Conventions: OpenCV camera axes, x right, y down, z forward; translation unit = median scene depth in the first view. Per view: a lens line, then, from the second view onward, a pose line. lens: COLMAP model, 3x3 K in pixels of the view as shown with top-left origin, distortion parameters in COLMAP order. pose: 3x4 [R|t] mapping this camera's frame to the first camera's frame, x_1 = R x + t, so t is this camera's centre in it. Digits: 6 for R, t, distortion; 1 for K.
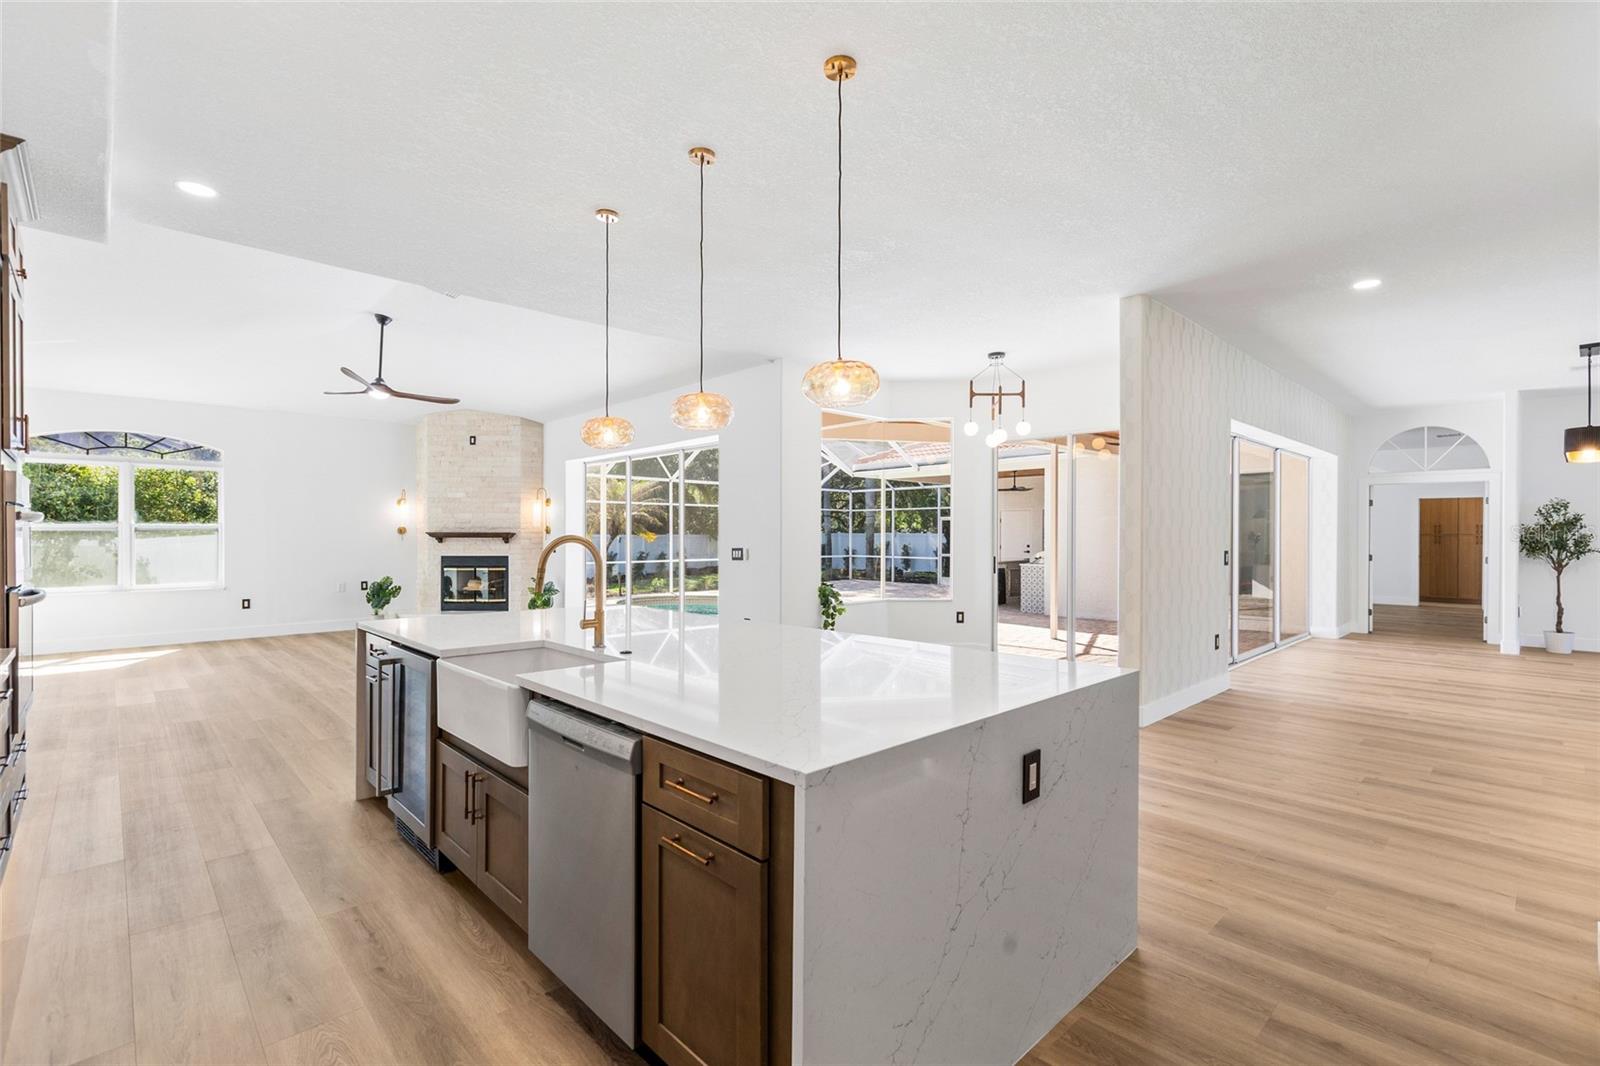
lens RADIAL K [[723.0, 0, 804.7], [0, 723.0, 536.1], [0, 0, 1]] dist [0.006554, -0.001434]
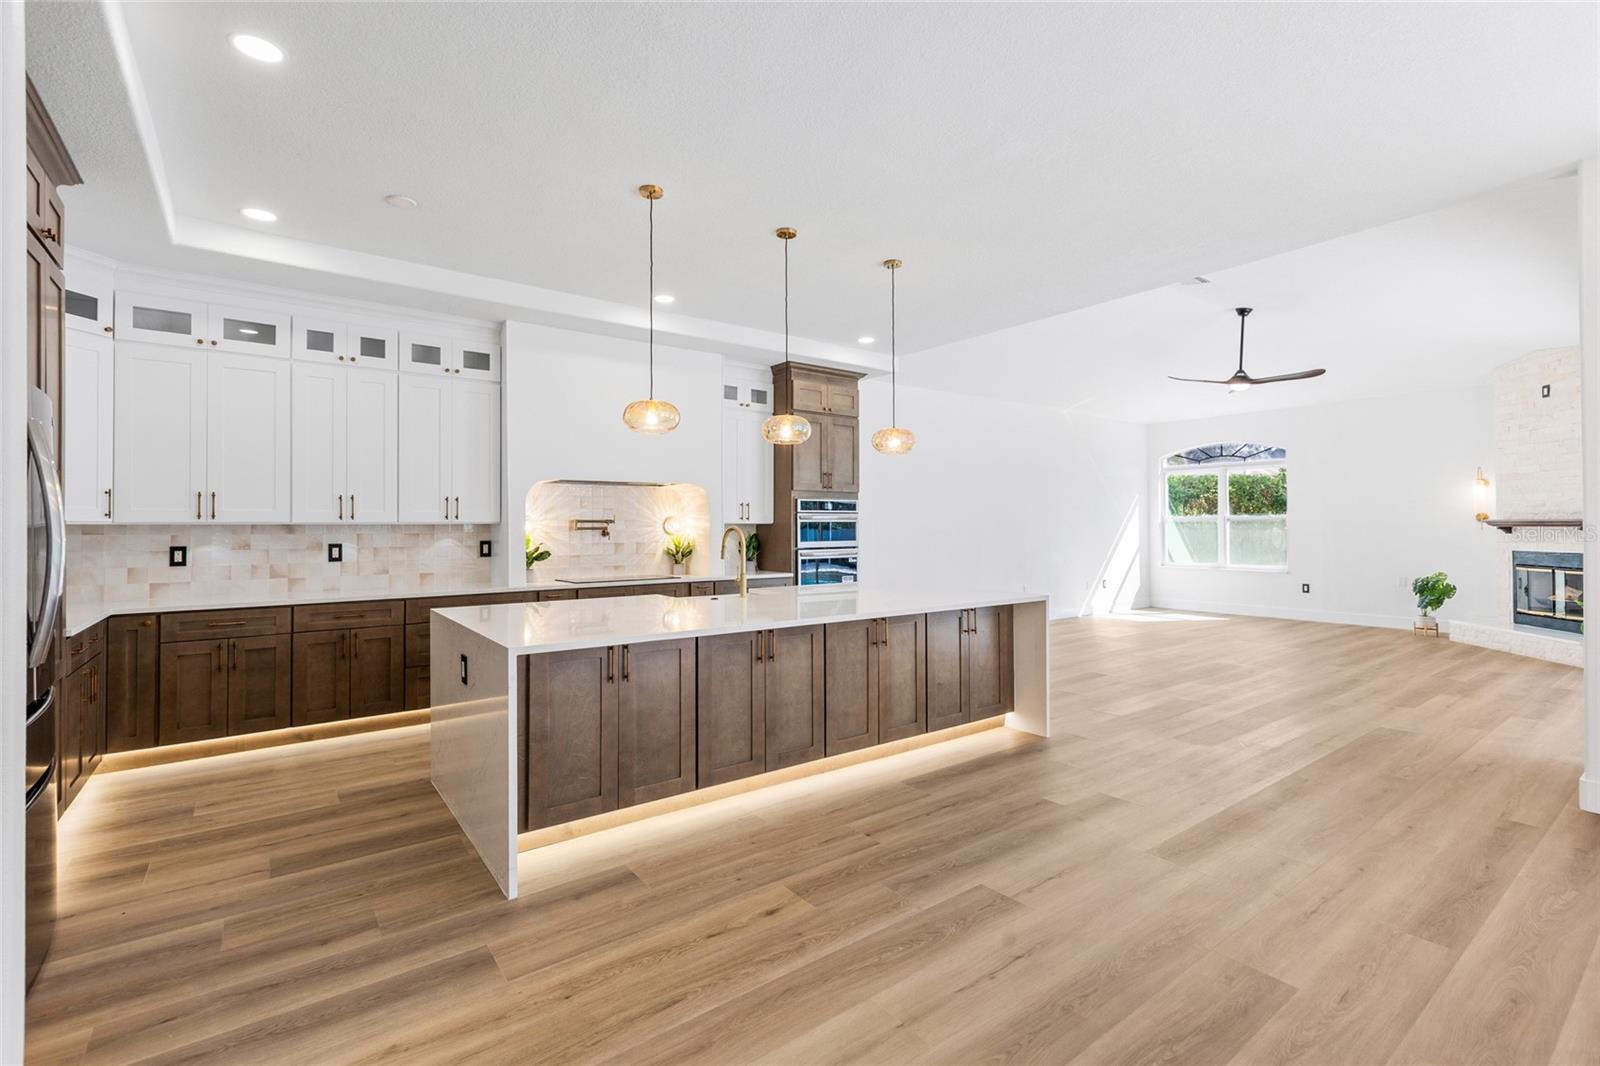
lens RADIAL K [[723.0, 0, 809.0], [0, 723.0, 518.6], [0, 0, 1]] dist [0.006554, -0.001434]
pose [[-0.112147, -0.010252, -0.993639, 0.338555], [0.001481, 0.999944, -0.010485, 0.000594], [0.993691, -0.002648, -0.112126, 0.354900]]
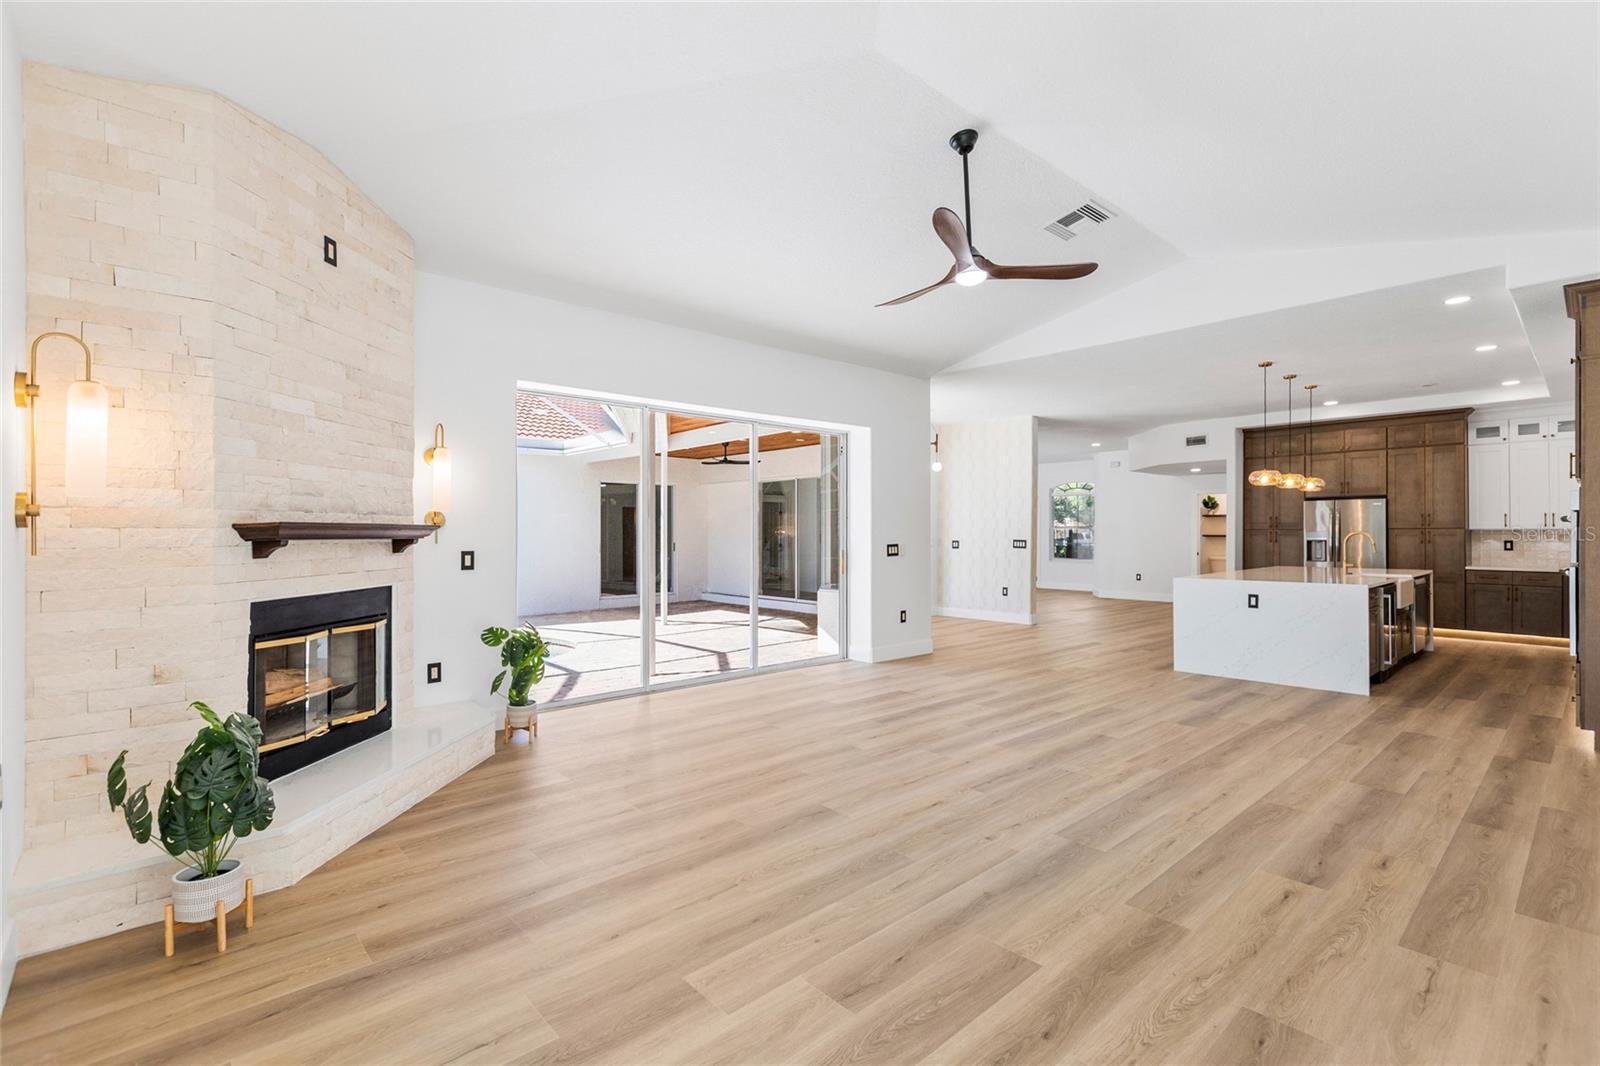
lens RADIAL K [[723.0, 0, 813.3], [0, 723.0, 528.8], [0, 0, 1]] dist [0.006554, -0.001434]
pose [[0.023881, 0.004596, 0.999704, -0.793416], [0.002289, 0.999987, -0.004651, -0.000491], [-0.999712, 0.002399, 0.023870, 0.766980]]
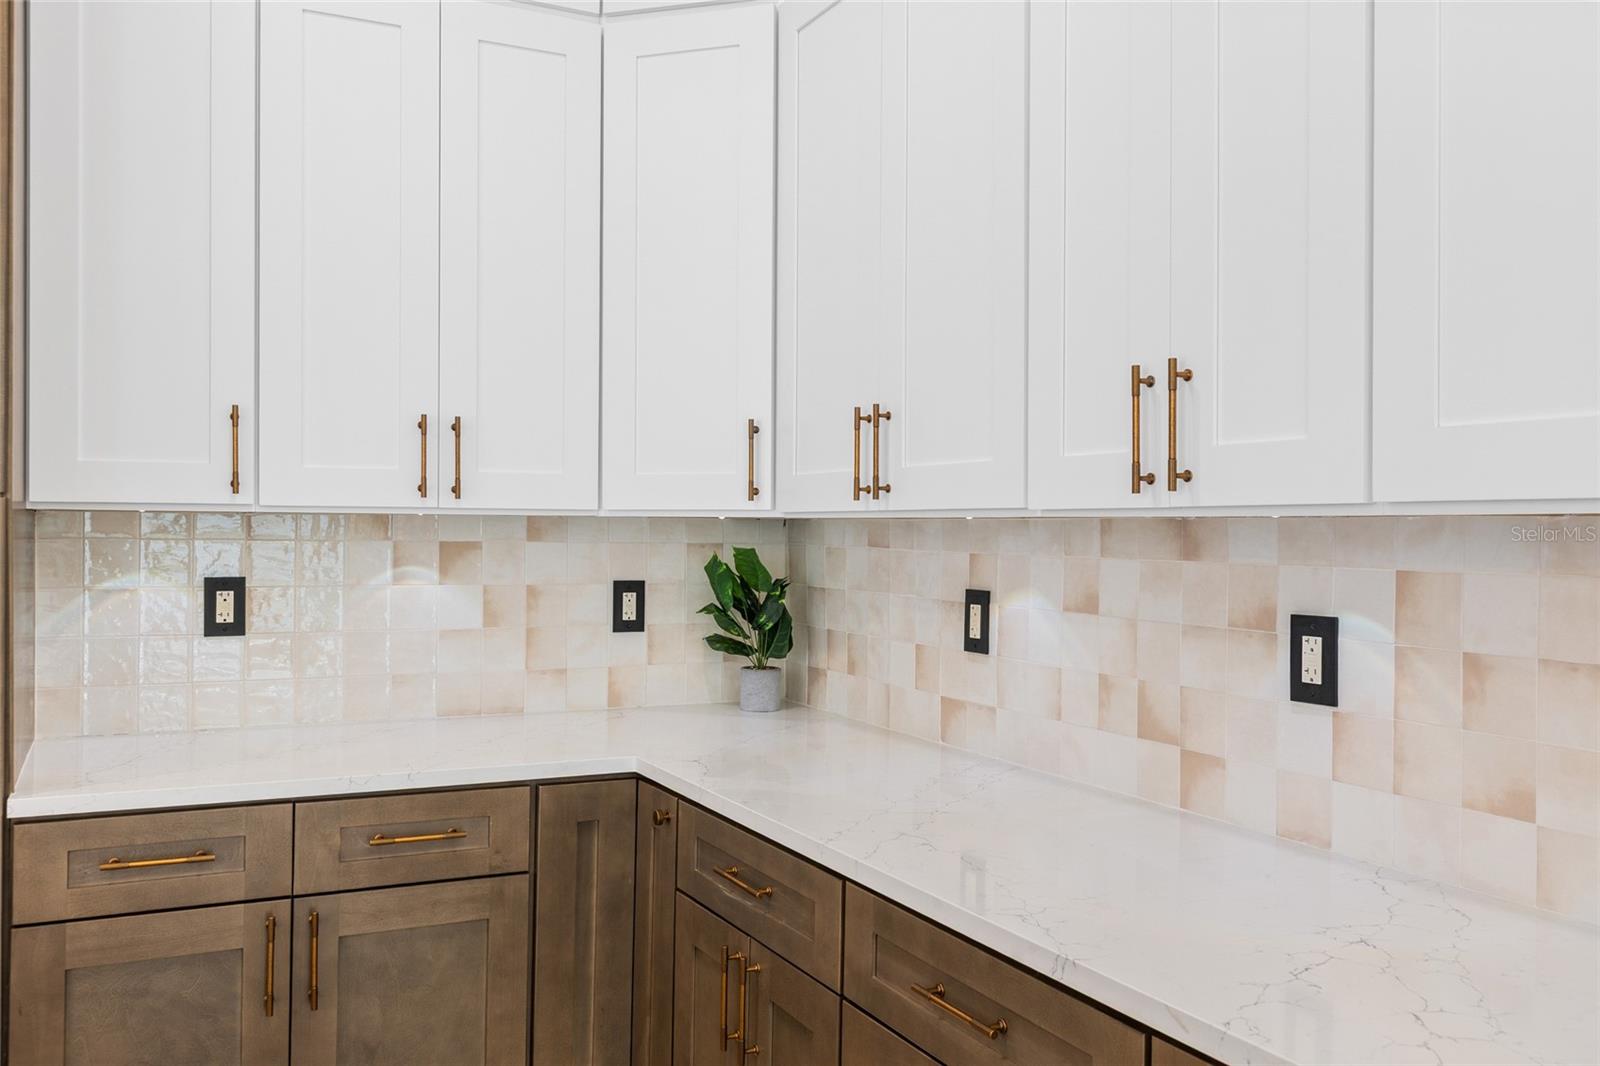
lens RADIAL K [[1295.5, 0, 797.7], [0, 1295.5, 533.5], [0, 0, 1]] dist [-0.010082, -0.001819]
pose [[-0.955595, -0.008160, 0.294570, -0.092017], [-0.006529, 0.999957, 0.006520, 0.000315], [-0.294610, 0.004308, -0.955608, 0.171450]]
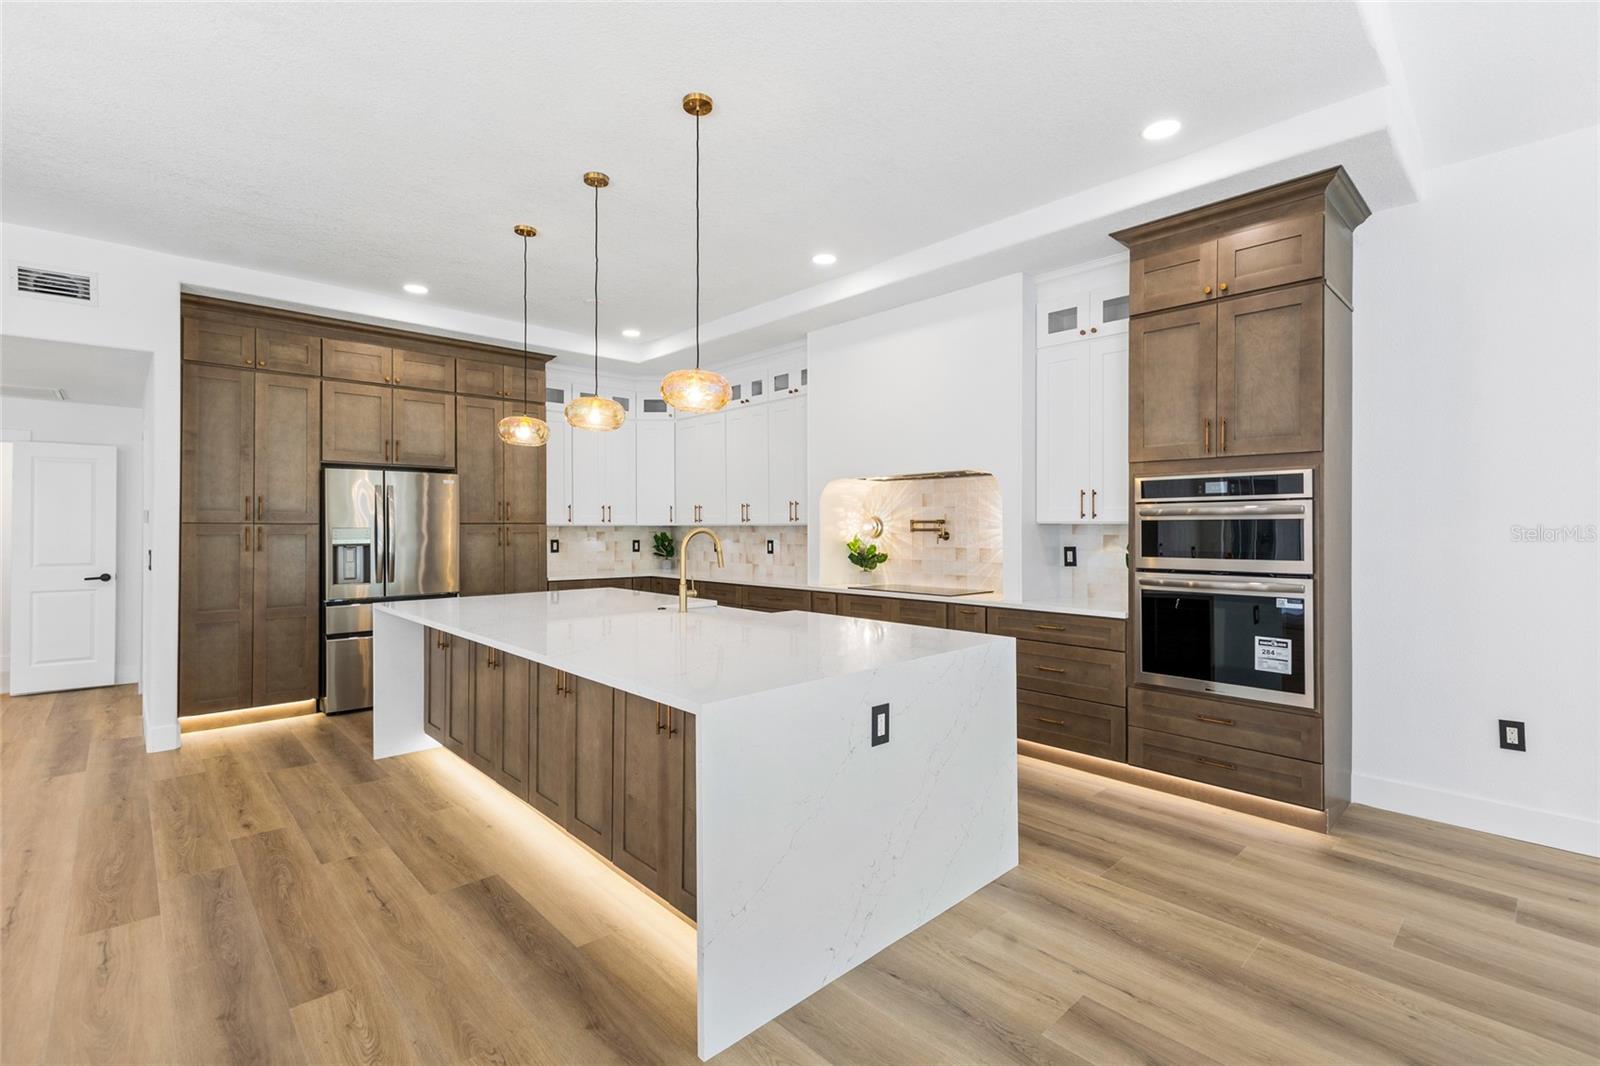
lens RADIAL K [[723.0, 0, 800.1], [0, 723.0, 524.0], [0, 0, 1]] dist [0.006554, -0.001434]
pose [[-0.999934, 0.001731, 0.011369, -0.140967], [0.001706, 0.999996, -0.002203, -0.001017], [-0.011373, -0.002184, -0.999933, 0.625754]]
